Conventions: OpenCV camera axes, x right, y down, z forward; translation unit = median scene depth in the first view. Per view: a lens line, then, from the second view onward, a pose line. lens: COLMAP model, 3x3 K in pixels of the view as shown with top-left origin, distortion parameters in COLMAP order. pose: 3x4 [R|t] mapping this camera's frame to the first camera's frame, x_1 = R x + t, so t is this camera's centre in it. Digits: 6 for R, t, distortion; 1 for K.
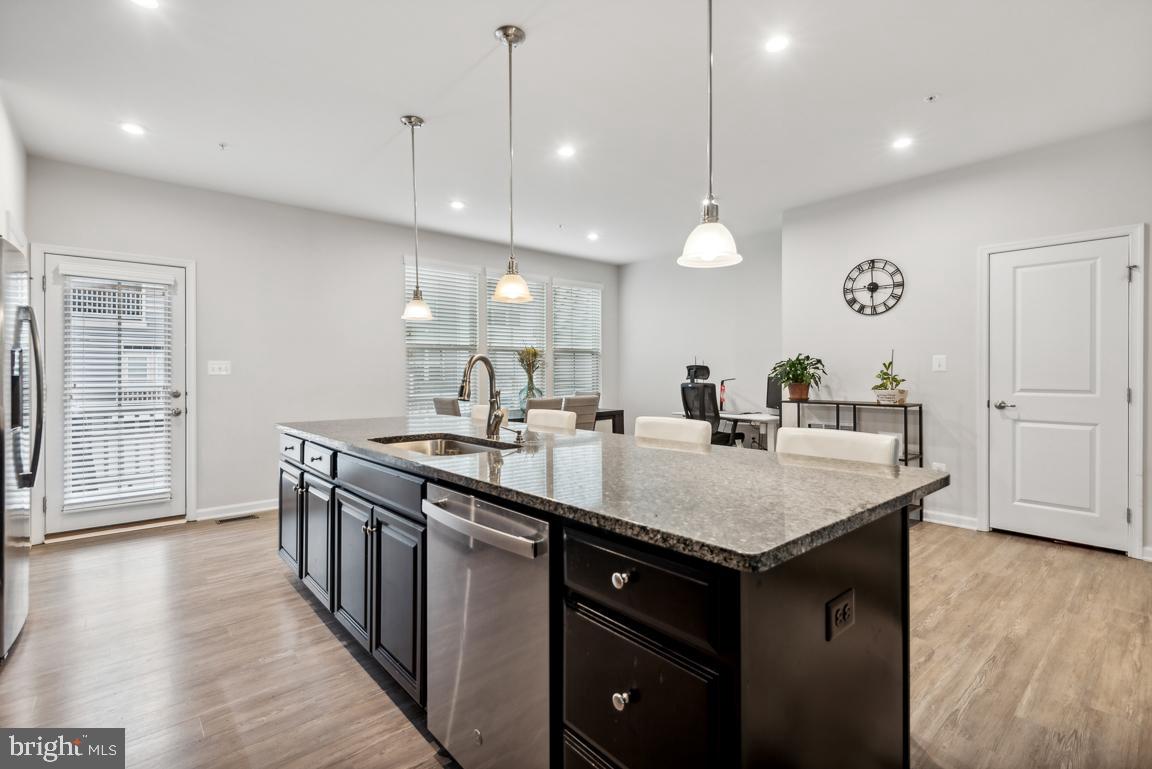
lens RADIAL K [[527.6, 0, 571.2], [0, 527.6, 375.1], [0, 0, 1]] dist [0.016798, -0.005869]
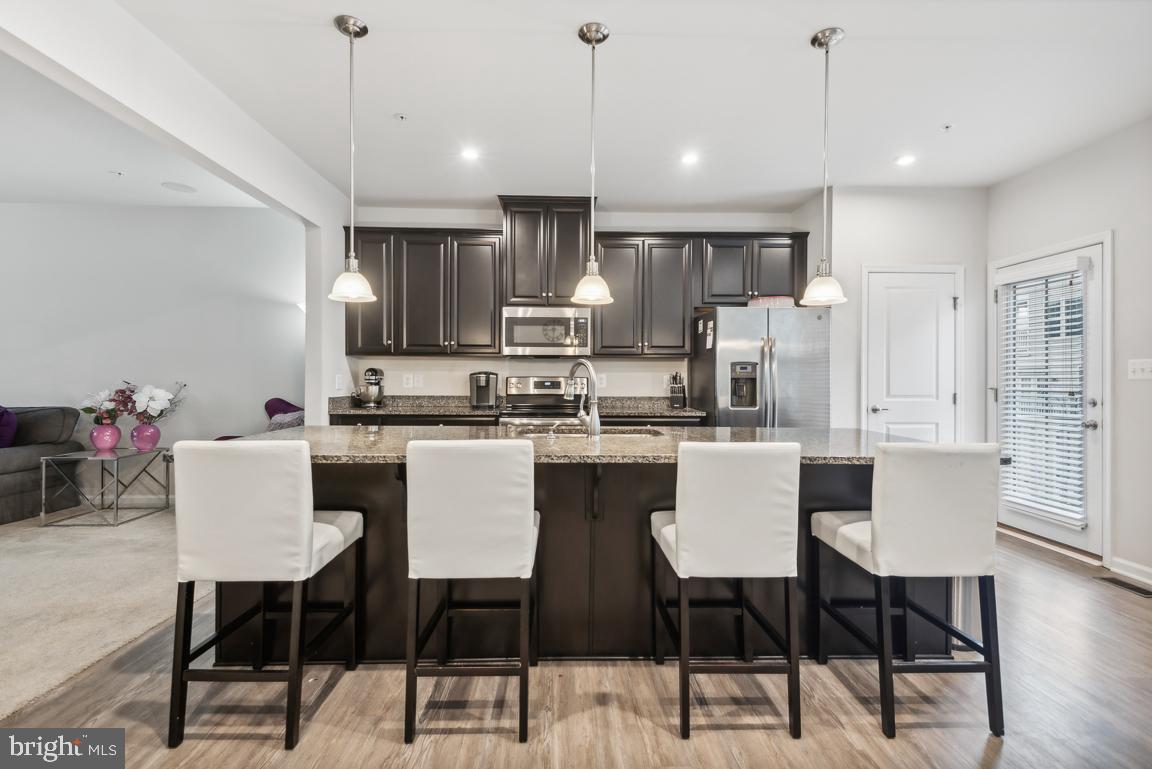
lens RADIAL K [[527.6, 0, 574.4], [0, 527.6, 378.6], [0, 0, 1]] dist [0.016798, -0.005869]
pose [[-0.636440, -0.000126, -0.771326, 0.382834], [-0.003386, 0.999991, 0.002630, 0.000018], [0.771319, 0.004285, -0.636435, 0.912206]]
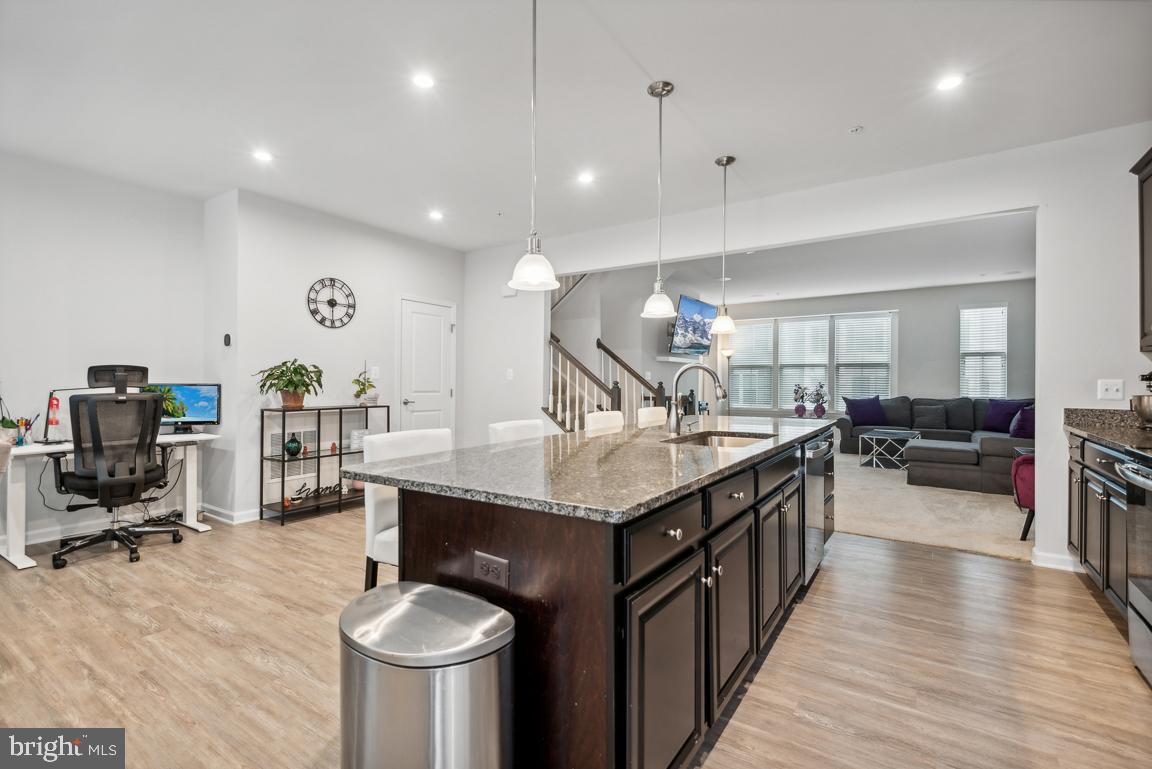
lens RADIAL K [[527.6, 0, 577.5], [0, 527.6, 374.6], [0, 0, 1]] dist [0.016798, -0.005869]
pose [[-0.249863, 0.014288, 0.968176, -0.677209], [-0.001906, 0.999882, -0.015248, 0.001038], [-0.968279, -0.005656, -0.249806, 0.831367]]
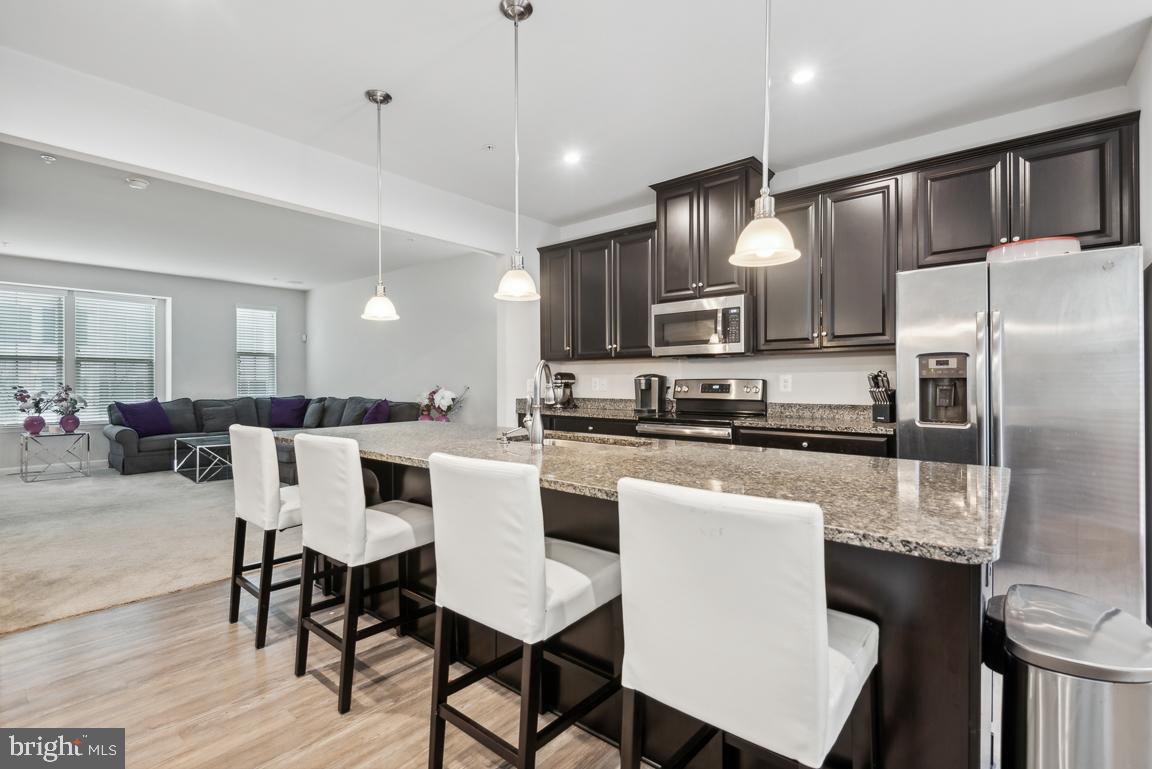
lens RADIAL K [[544.8, 0, 571.7], [0, 544.8, 382.2], [0, 0, 1]] dist [0.003628, -0.003896]
pose [[-0.989931, 0.006206, -0.141416, -0.041605], [0.005929, 0.999980, 0.002383, 0.001321], [0.141428, 0.001521, -0.989947, 1.108636]]
